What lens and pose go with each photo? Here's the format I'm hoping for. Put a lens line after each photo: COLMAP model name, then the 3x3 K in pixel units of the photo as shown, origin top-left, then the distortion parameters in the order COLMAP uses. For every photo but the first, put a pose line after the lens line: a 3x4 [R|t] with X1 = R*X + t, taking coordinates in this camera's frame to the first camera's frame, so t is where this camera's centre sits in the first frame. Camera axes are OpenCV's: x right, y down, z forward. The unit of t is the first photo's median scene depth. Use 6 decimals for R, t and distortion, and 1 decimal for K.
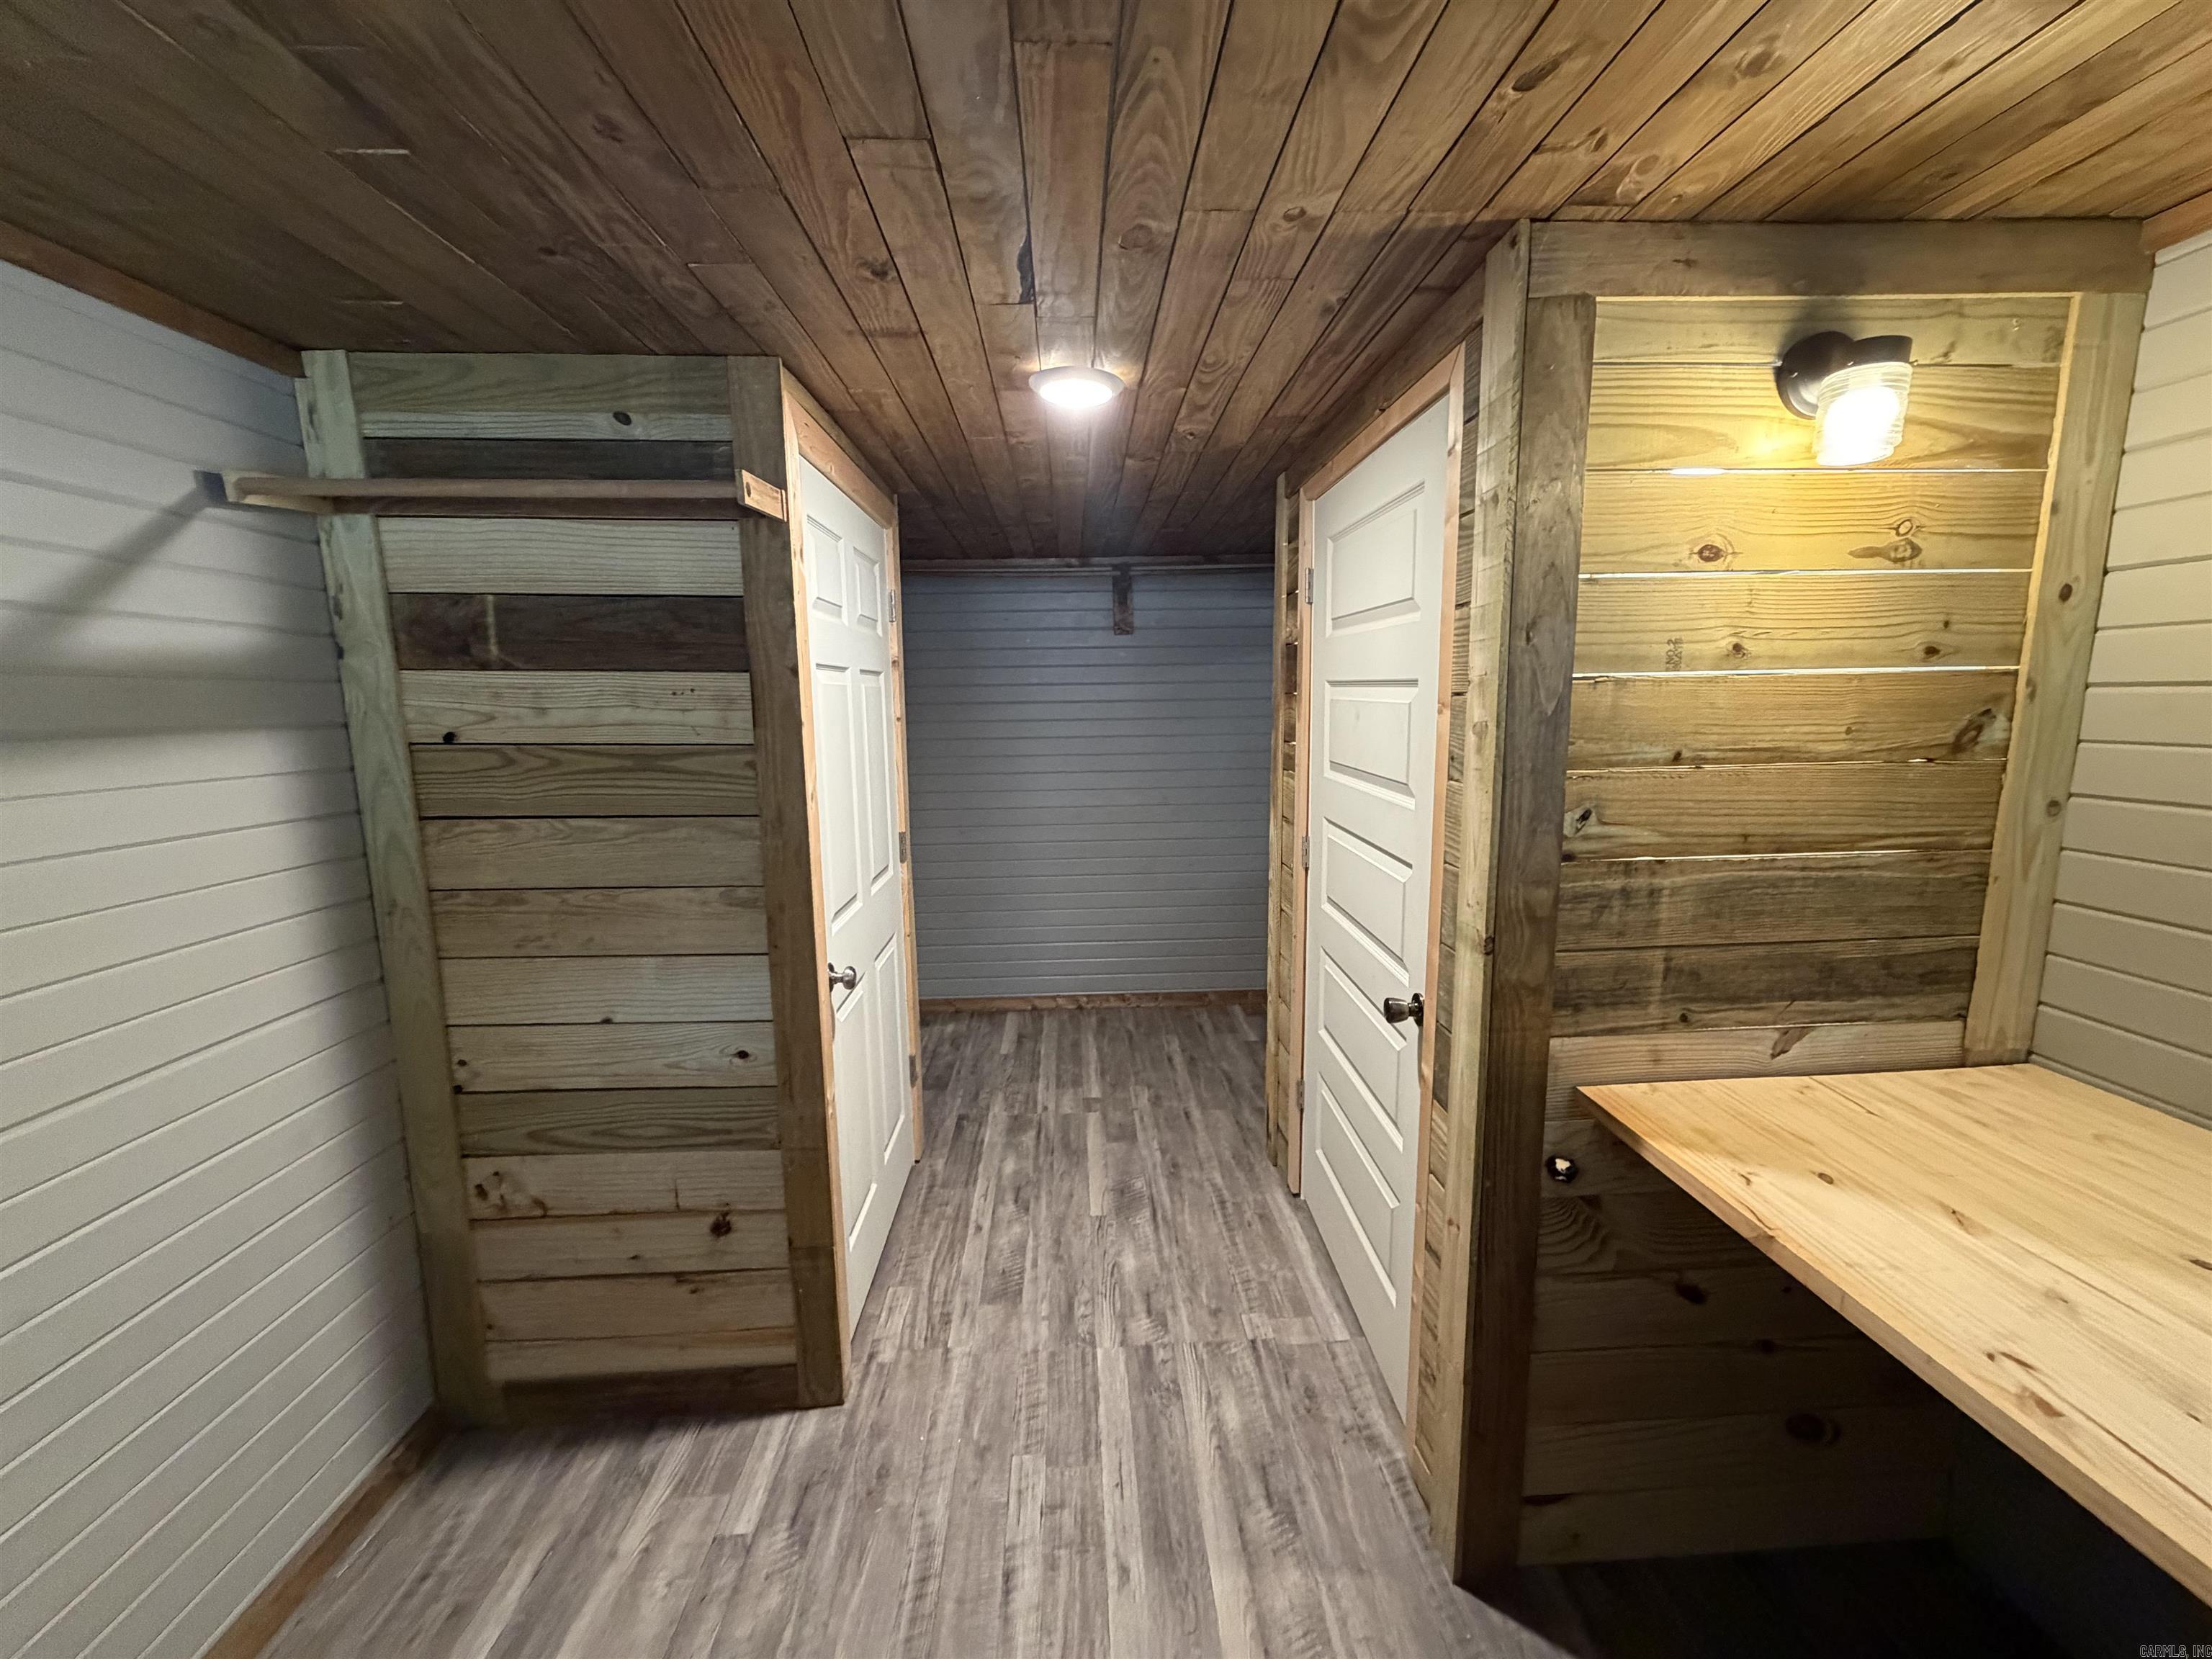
lens RADIAL K [[880.2, 0, 1101.4], [0, 880.2, 829.8], [0, 0, 1]] dist [-0.000614, -0.000374]
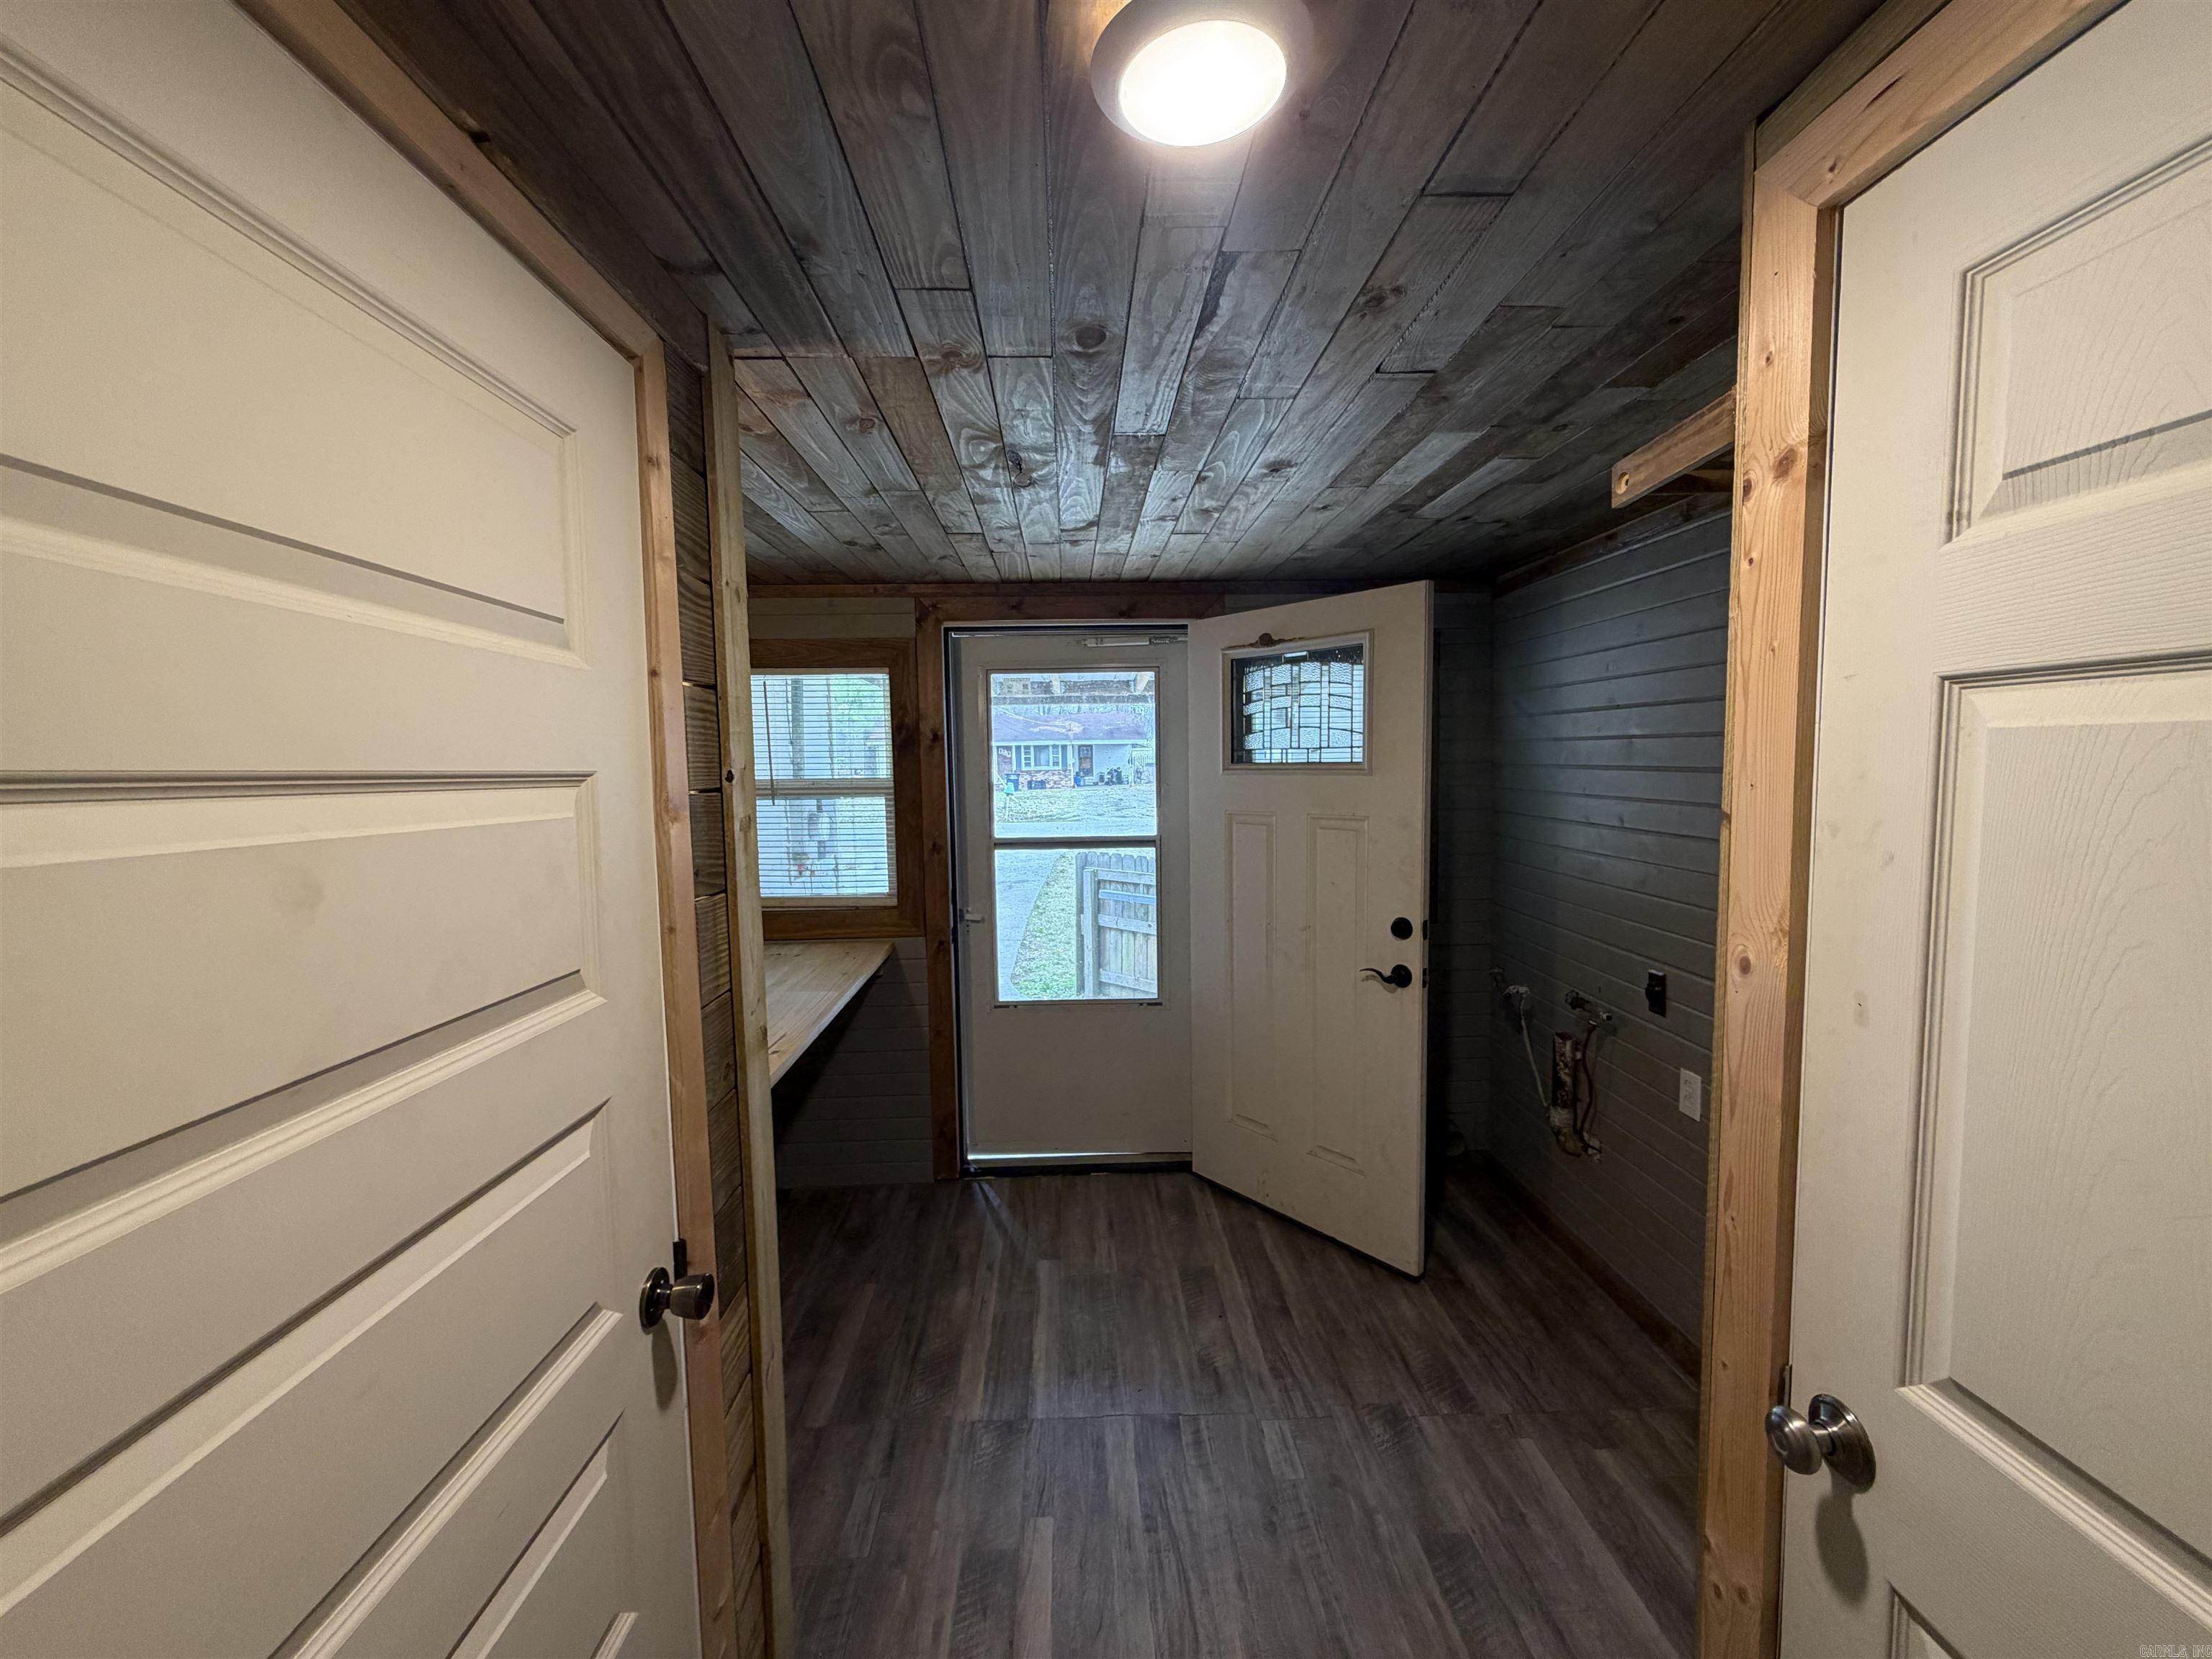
lens RADIAL K [[880.2, 0, 1101.4], [0, 880.2, 829.8], [0, 0, 1]] dist [-0.000614, -0.000374]
pose [[-0.999416, 0.033853, 0.004690, 0.039680], [0.034027, 0.972822, 0.229042, -0.318212], [0.003191, 0.229067, -0.973405, 1.952543]]
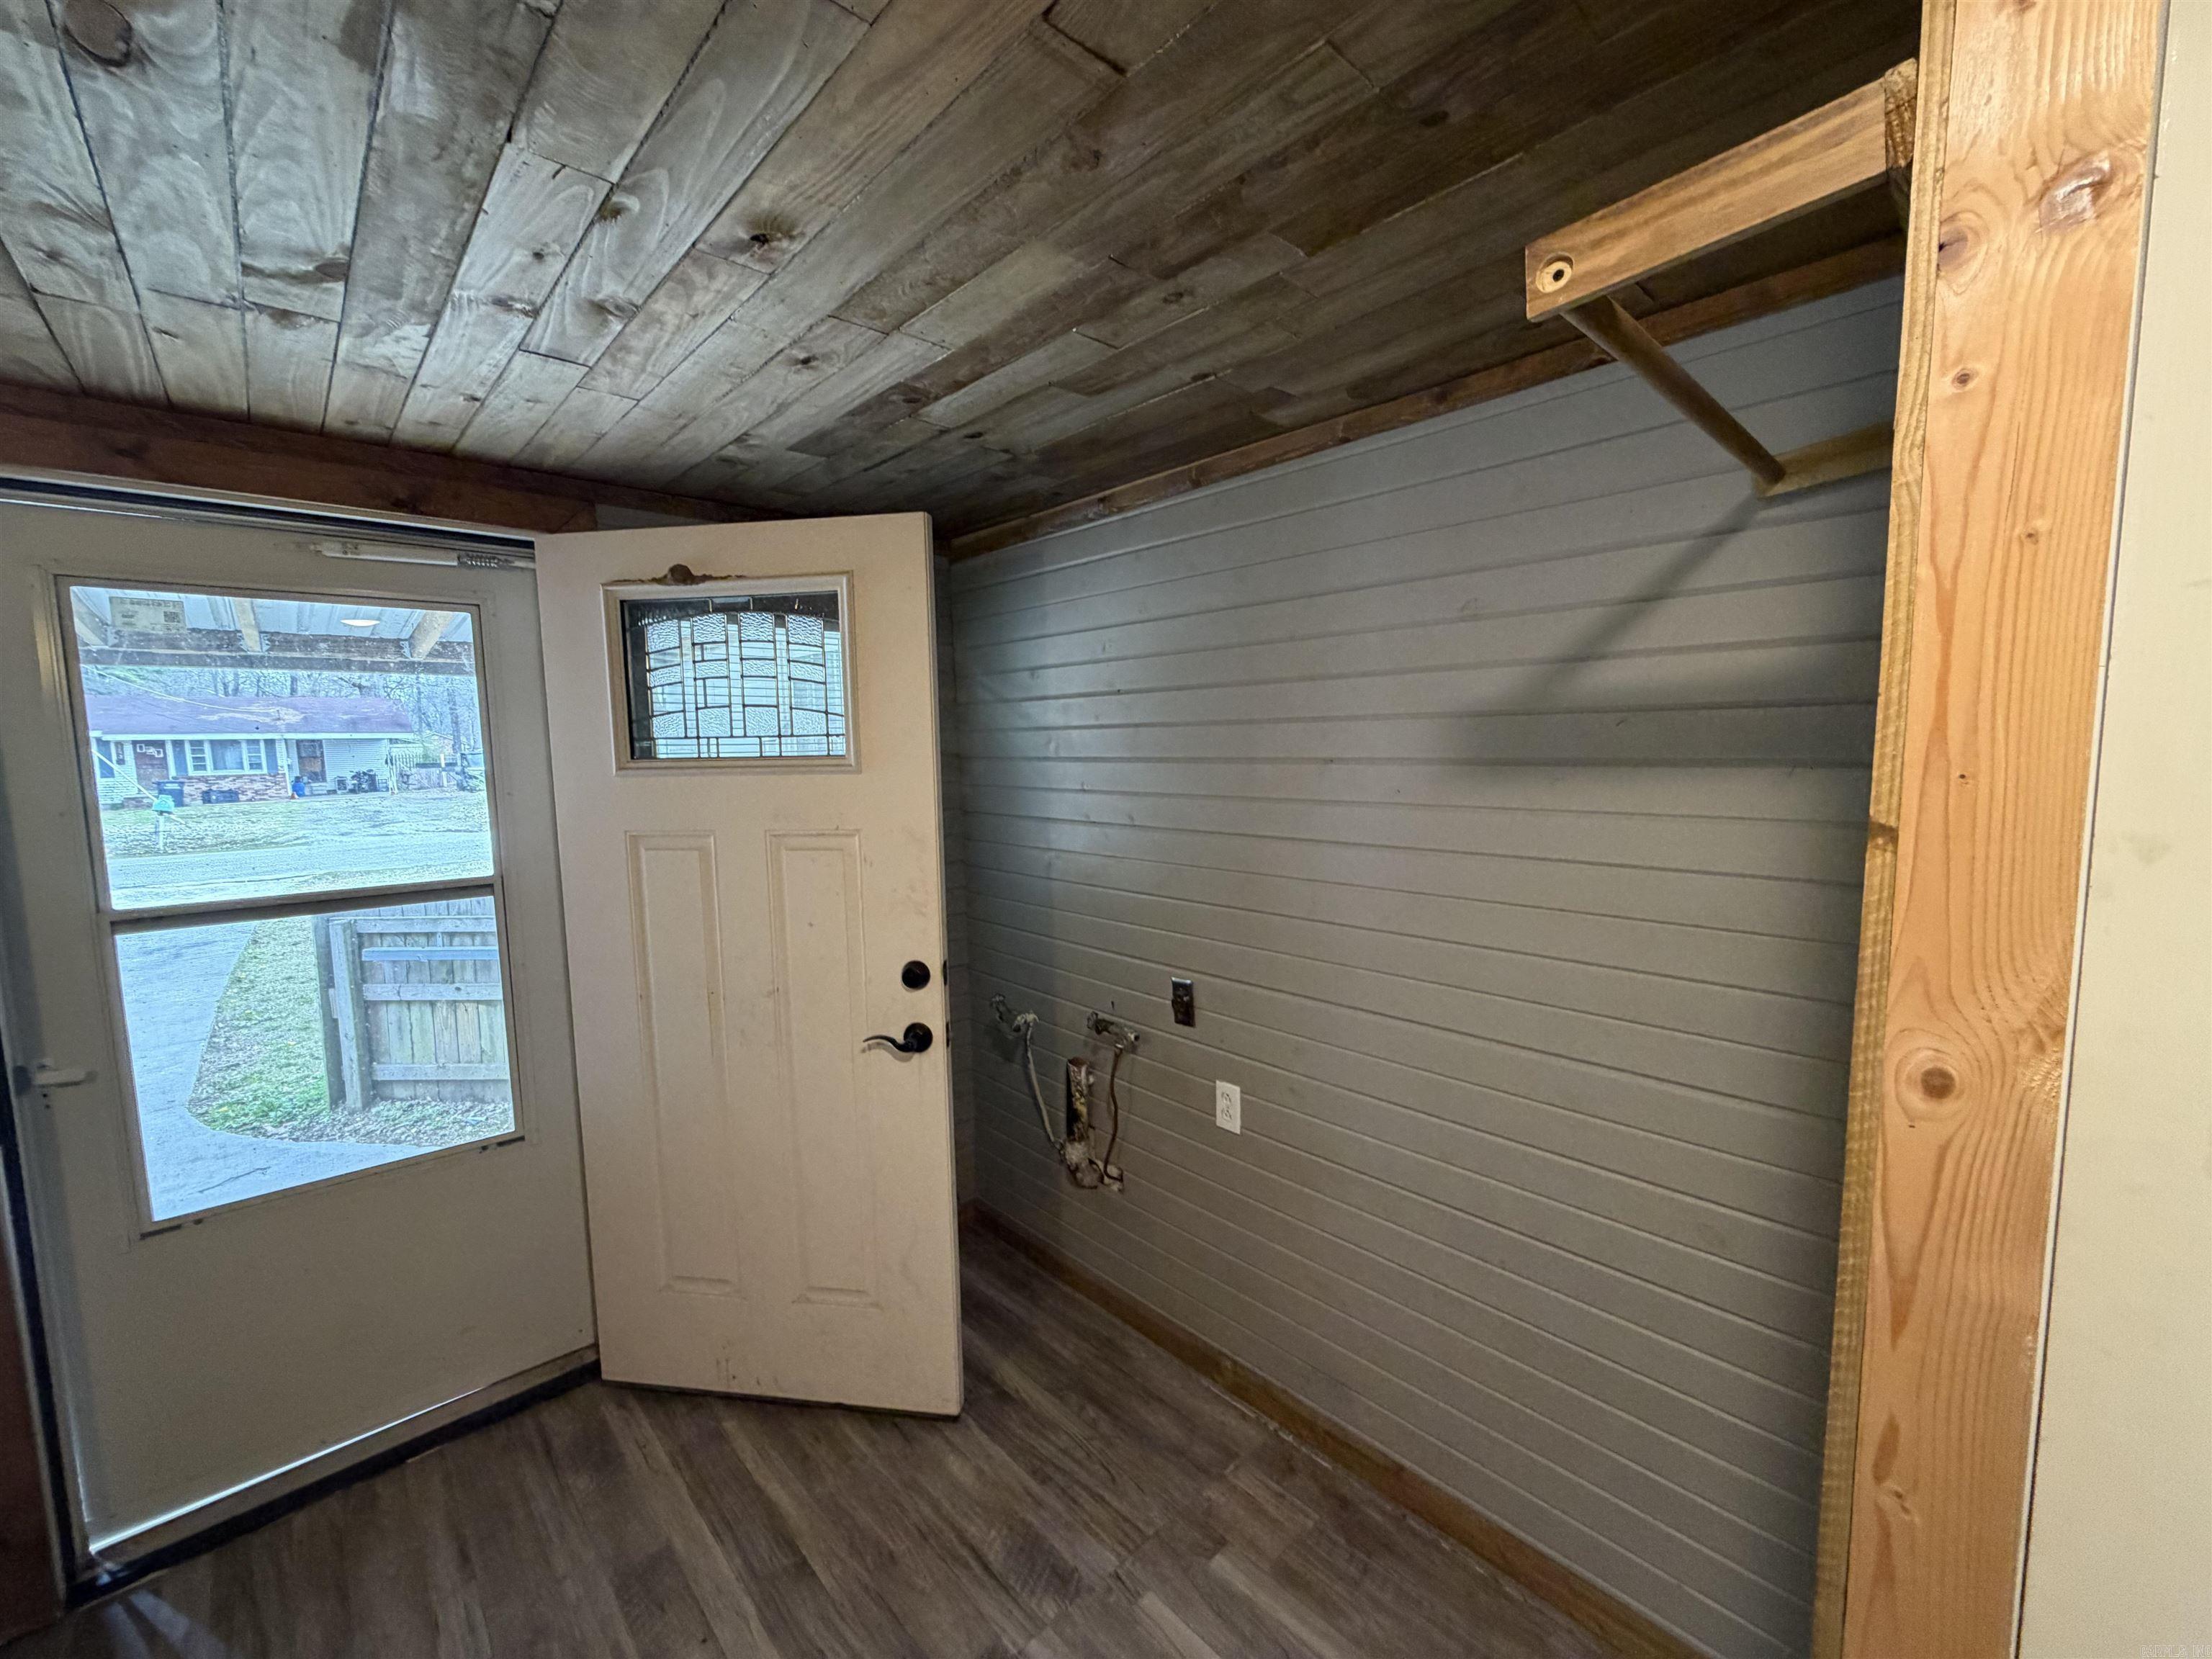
lens RADIAL K [[880.8, 0, 1100.2], [0, 880.8, 831.8], [0, 0, 1]] dist [-0.000474, 0.000273]
pose [[-0.757790, 0.096233, -0.645363, 0.082142], [-0.065911, 0.972716, 0.222438, -0.222980], [0.649161, 0.211098, -0.730772, 1.364703]]
